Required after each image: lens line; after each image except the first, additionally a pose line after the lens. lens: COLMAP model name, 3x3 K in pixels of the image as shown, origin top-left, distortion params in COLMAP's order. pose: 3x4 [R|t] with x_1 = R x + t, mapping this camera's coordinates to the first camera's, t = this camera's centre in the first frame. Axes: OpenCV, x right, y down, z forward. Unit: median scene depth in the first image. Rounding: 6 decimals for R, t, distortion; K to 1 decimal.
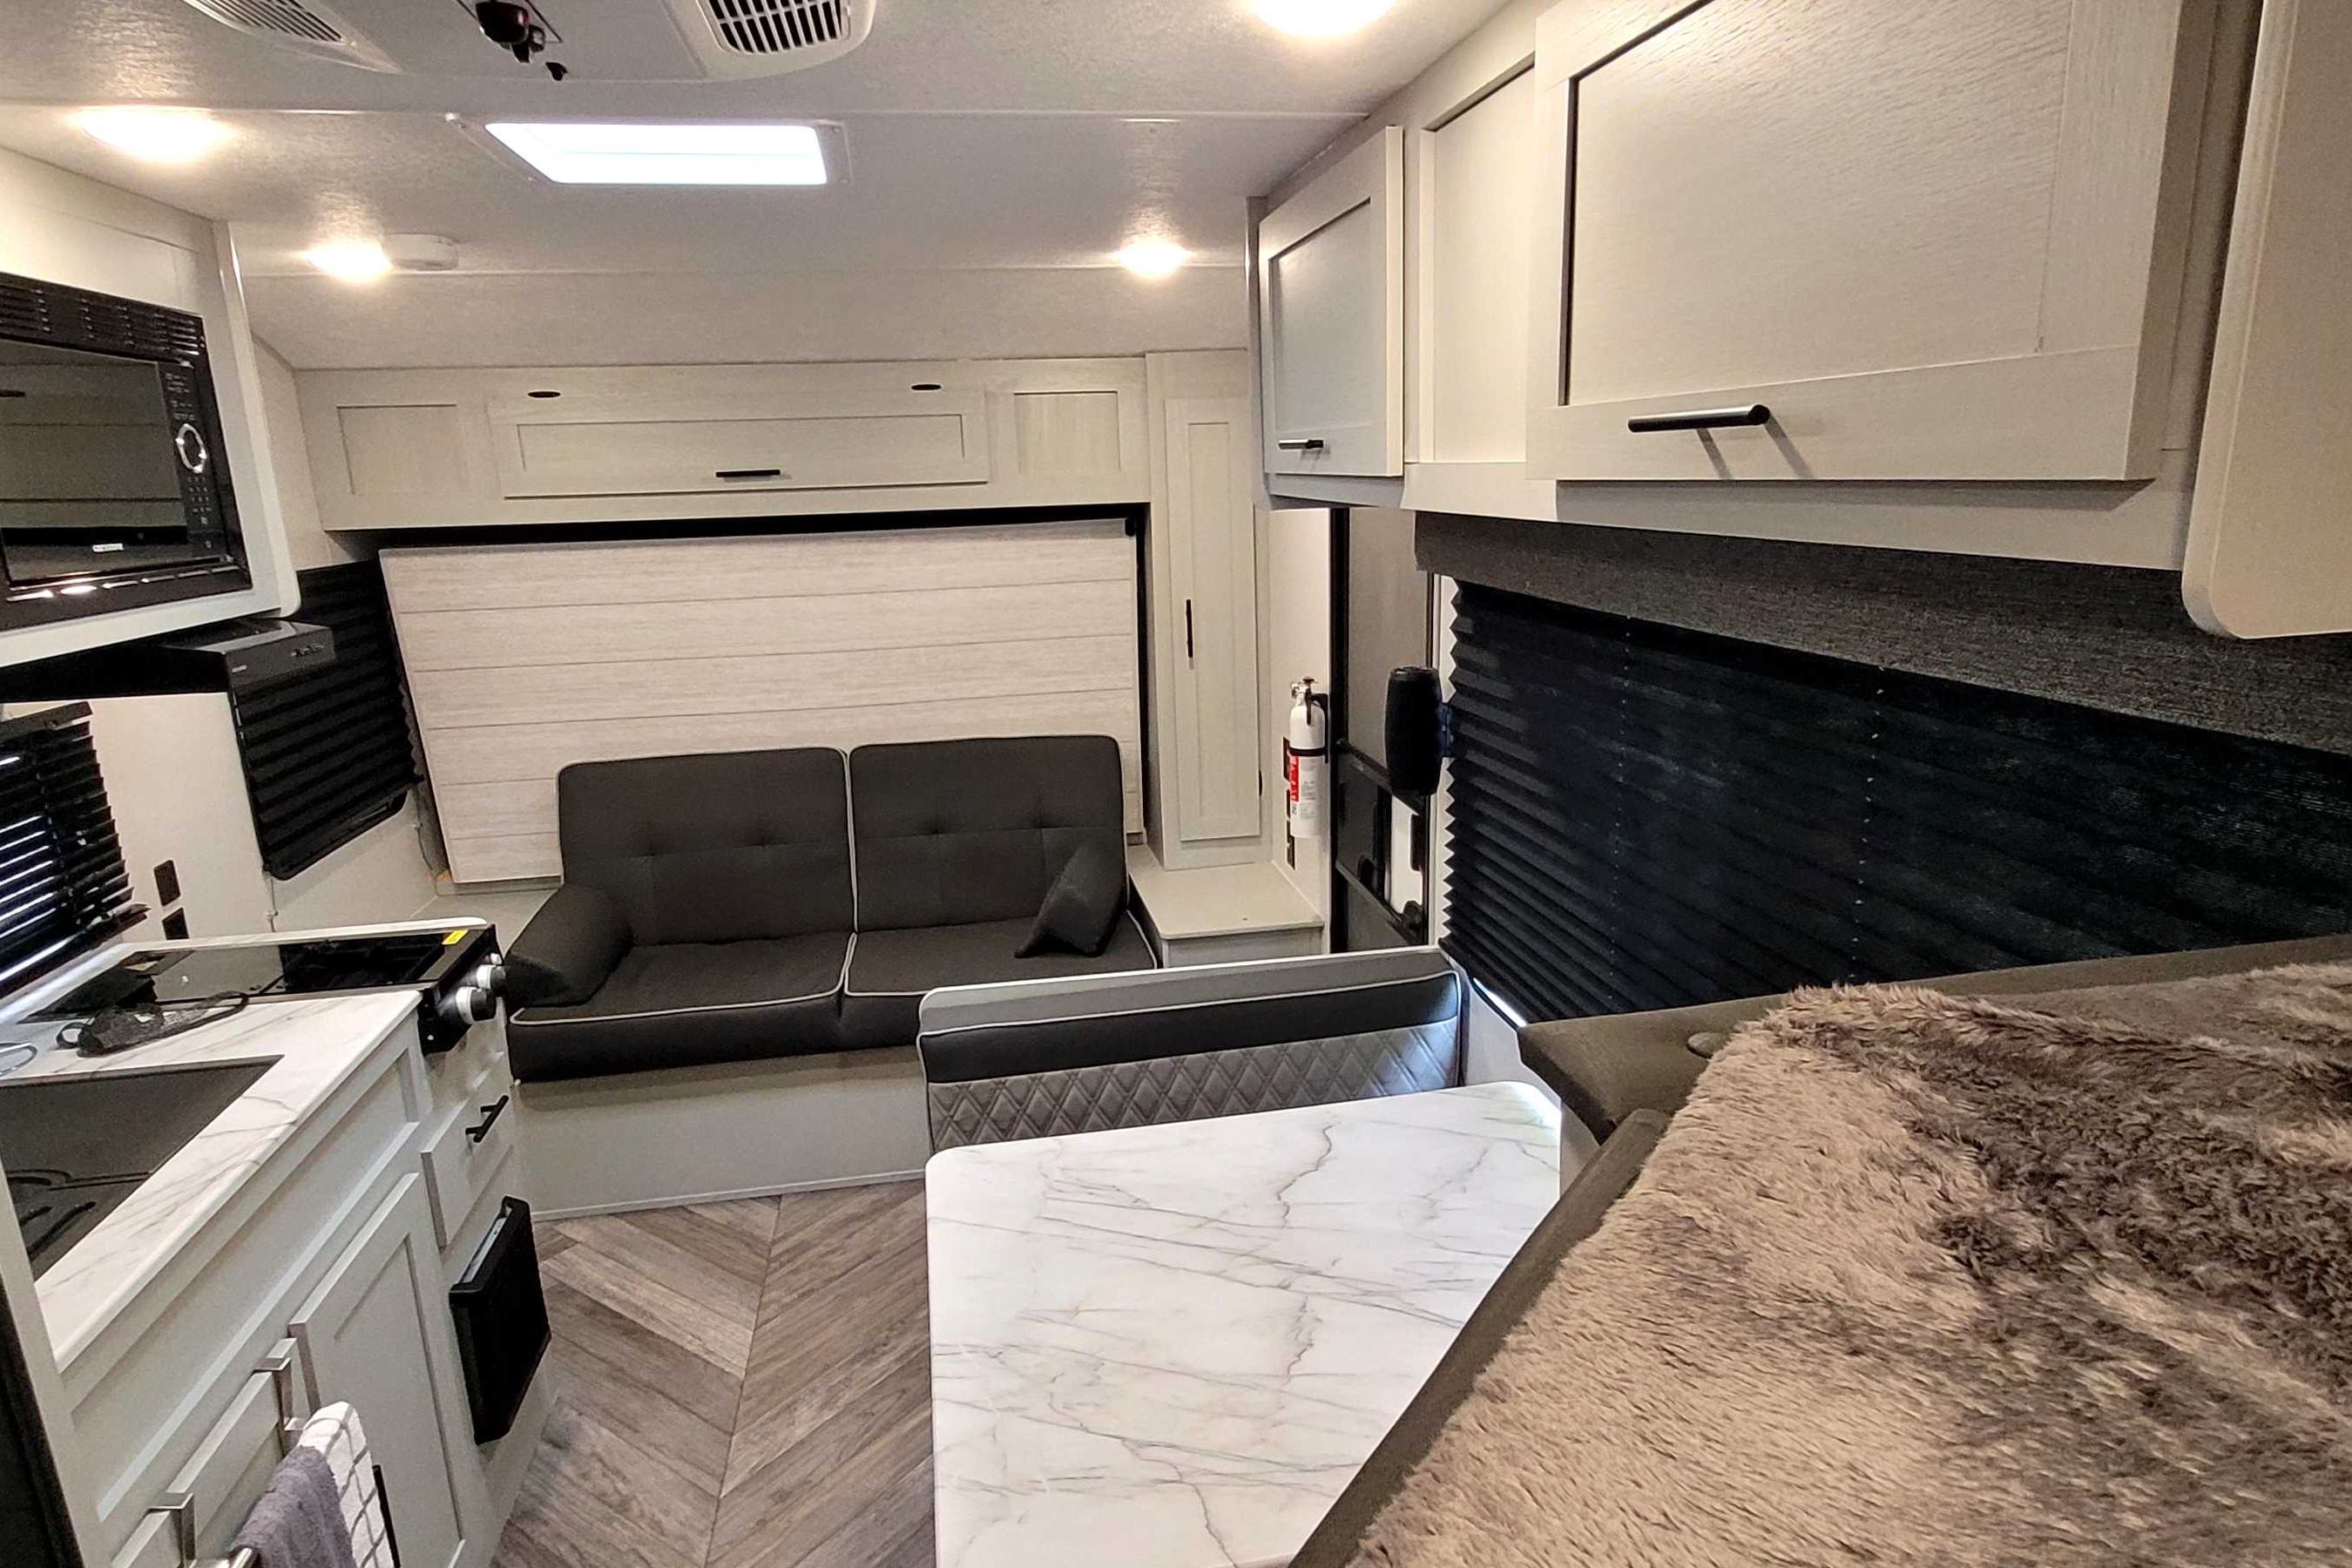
lens RADIAL K [[1395.5, 0, 1174.9], [0, 1395.5, 827.0], [0, 0, 1]] dist [0.003994, 0.001091]
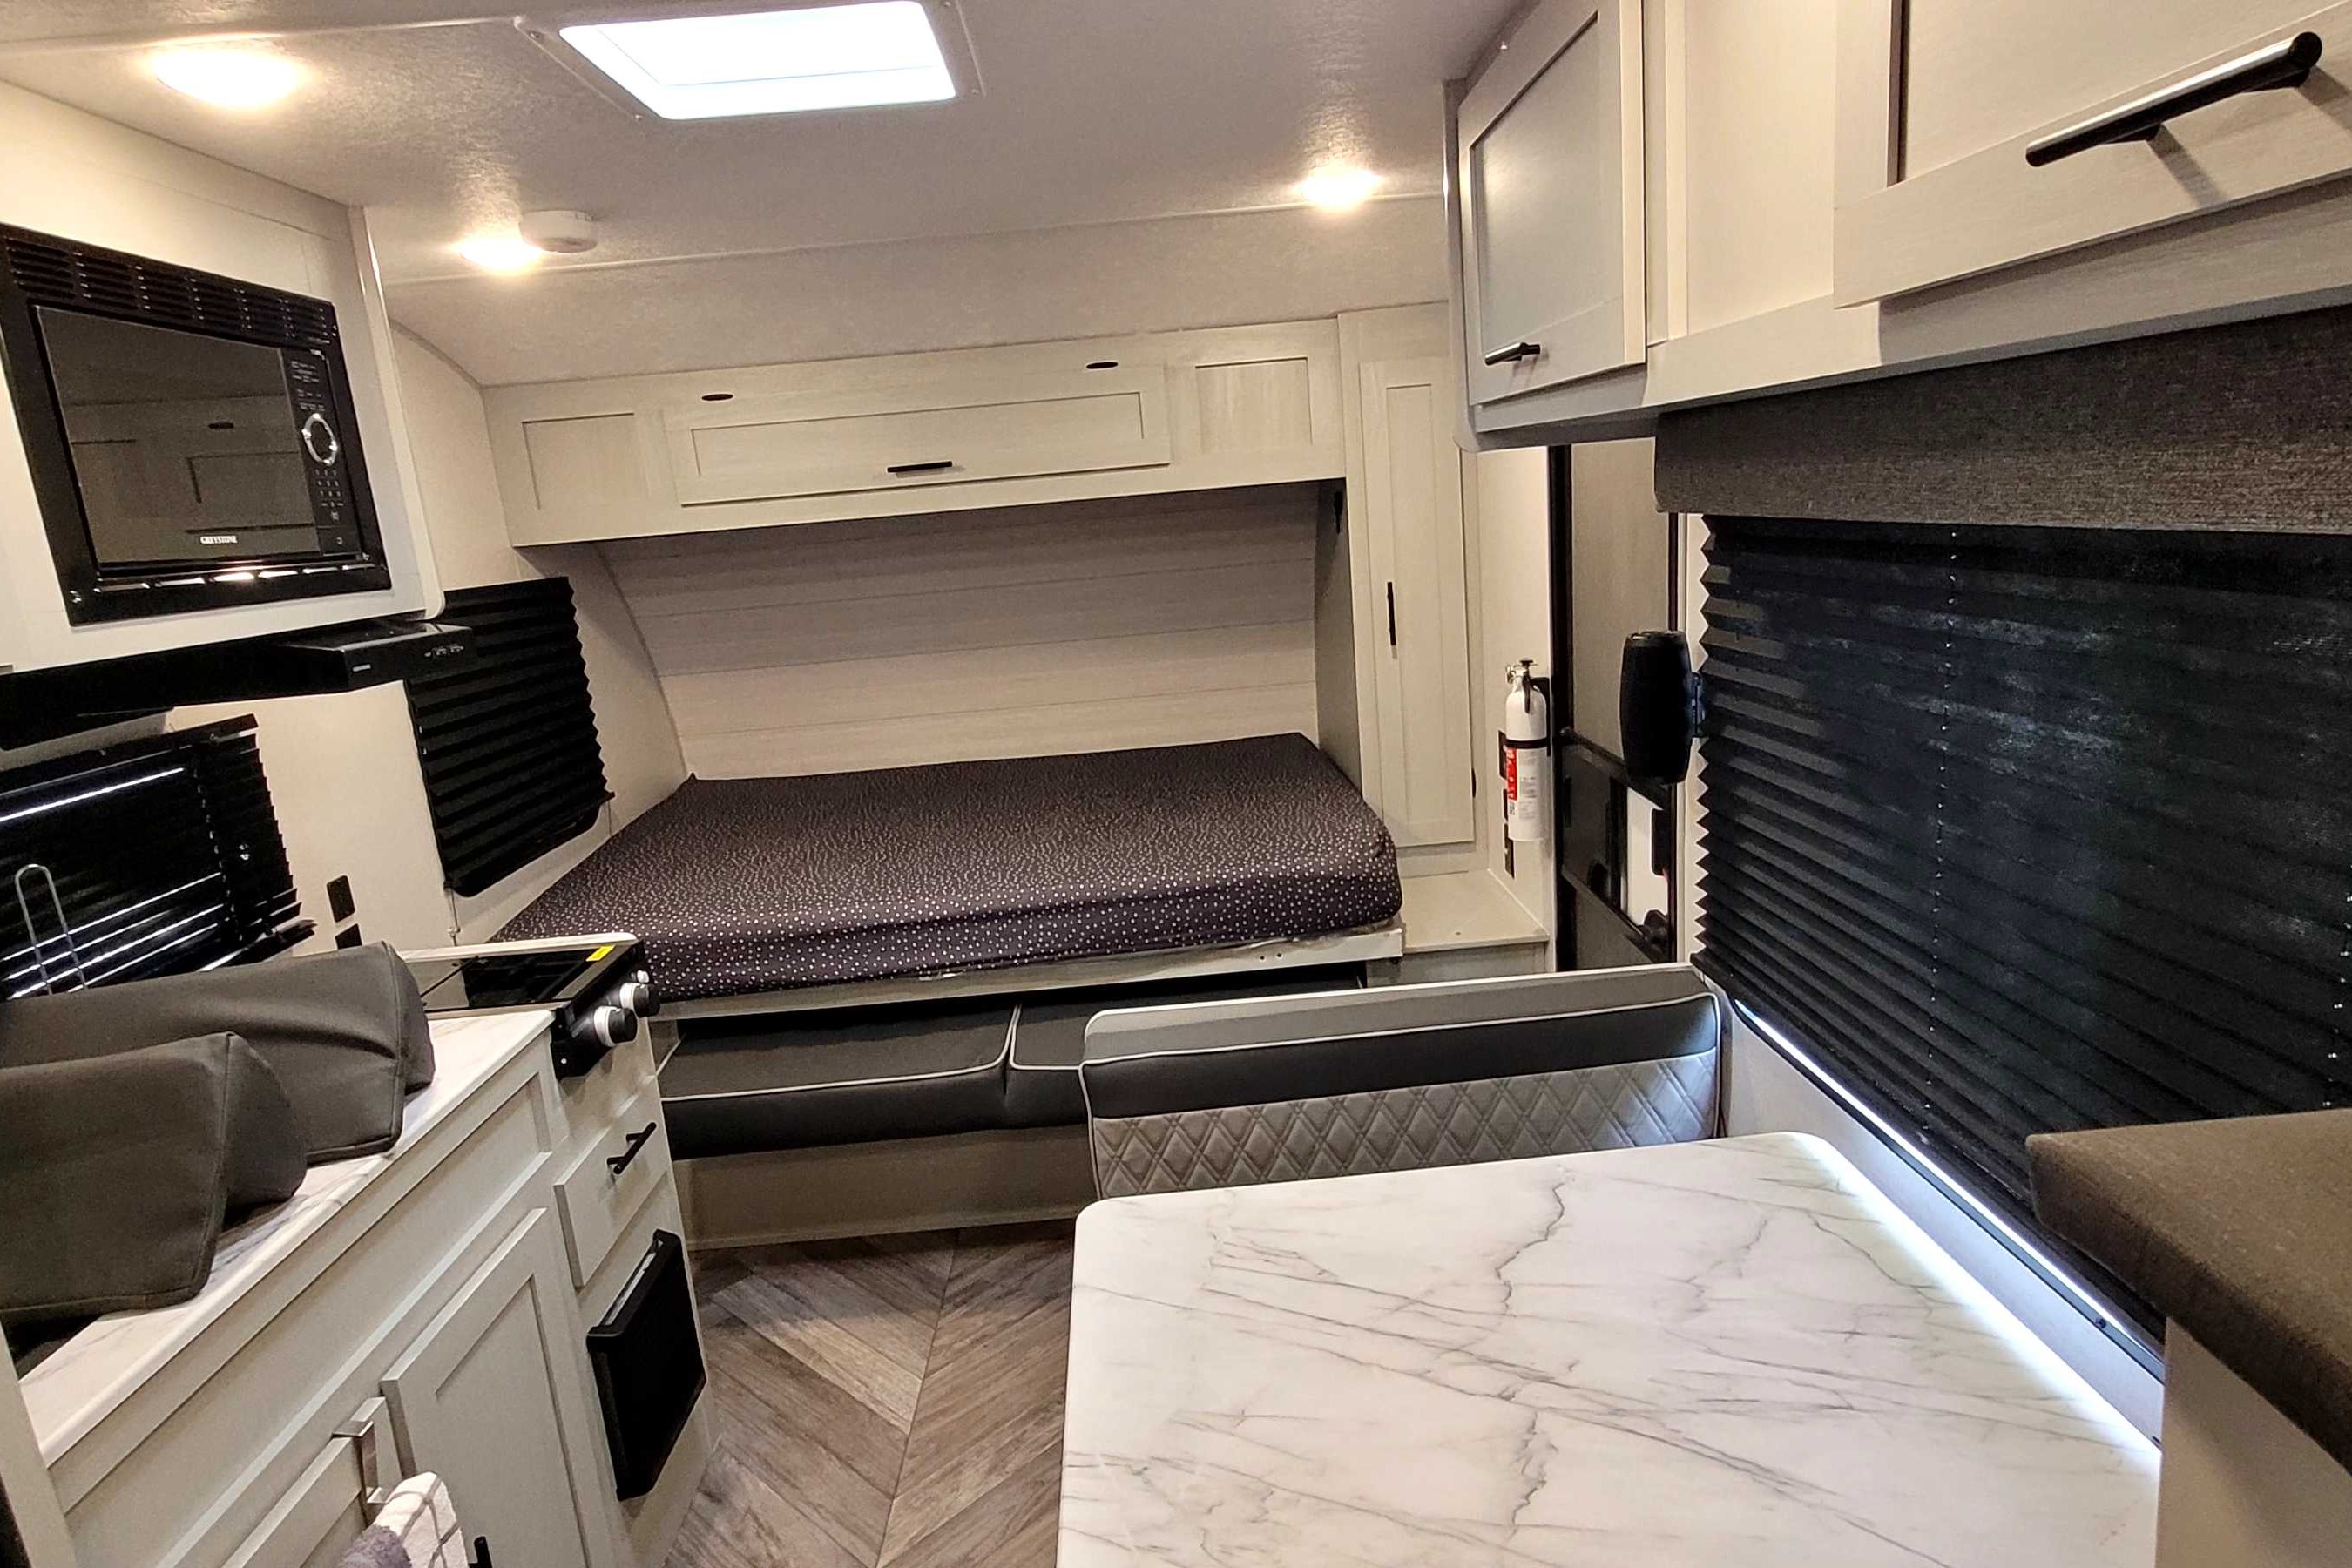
lens RADIAL K [[1395.5, 0, 1174.9], [0, 1395.5, 827.0], [0, 0, 1]] dist [0.003994, 0.001091]
pose [[0.988184, -0.014321, -0.152605, 0.012952], [0.012351, 0.999828, -0.013846, 0.012083], [0.152777, 0.011797, 0.988190, 0.133498]]
